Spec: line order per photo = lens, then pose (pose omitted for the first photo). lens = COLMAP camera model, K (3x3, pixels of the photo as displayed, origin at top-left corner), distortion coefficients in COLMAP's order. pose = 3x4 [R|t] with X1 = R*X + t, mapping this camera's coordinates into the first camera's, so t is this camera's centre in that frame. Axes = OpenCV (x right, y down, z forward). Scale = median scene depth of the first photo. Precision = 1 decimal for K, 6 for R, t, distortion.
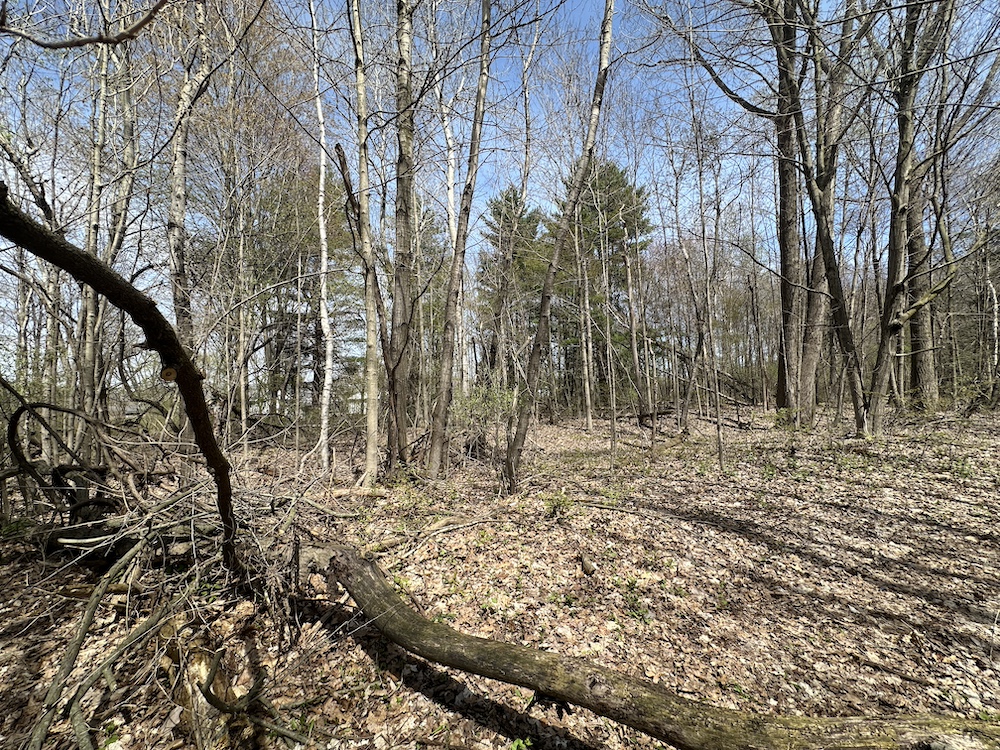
lens RADIAL K [[399.9, 0, 499.8], [0, 399.9, 375.5], [0, 0, 1]] dist [-0.000557, 0.000288]
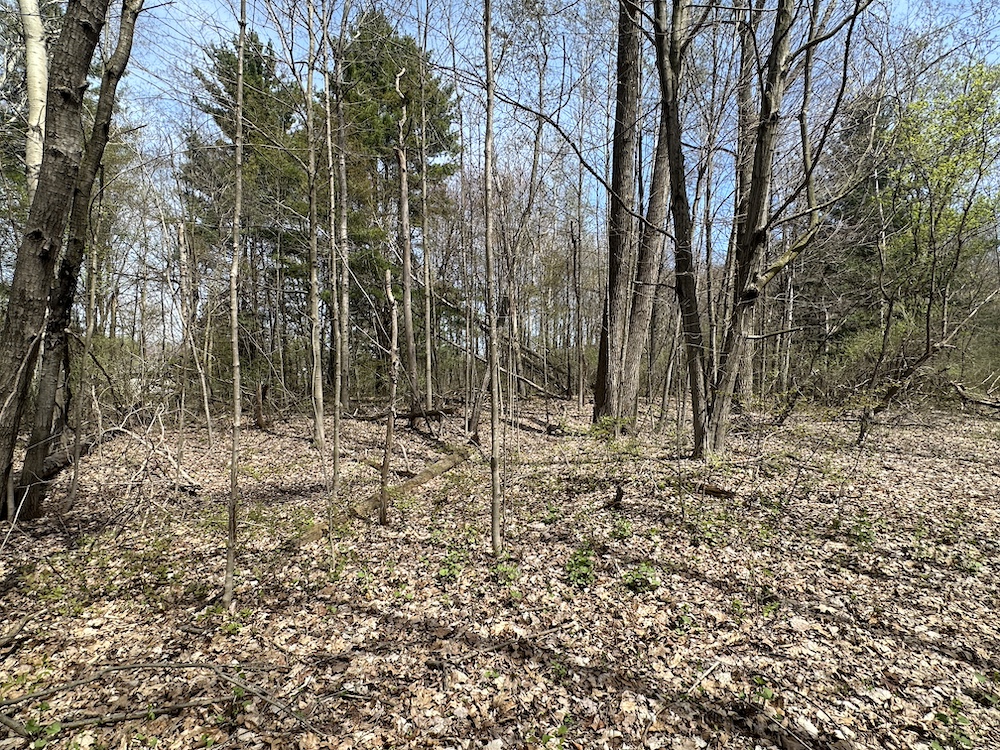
lens RADIAL K [[516.5, 0, 496.7], [0, 516.5, 376.9], [0, 0, 1]] dist [0.001482, 0.000158]
pose [[0.911454, 0.032670, 0.410102, 0.227762], [-0.052907, 0.997873, 0.038093, 0.006214], [-0.407985, -0.056417, 0.911244, 0.346128]]
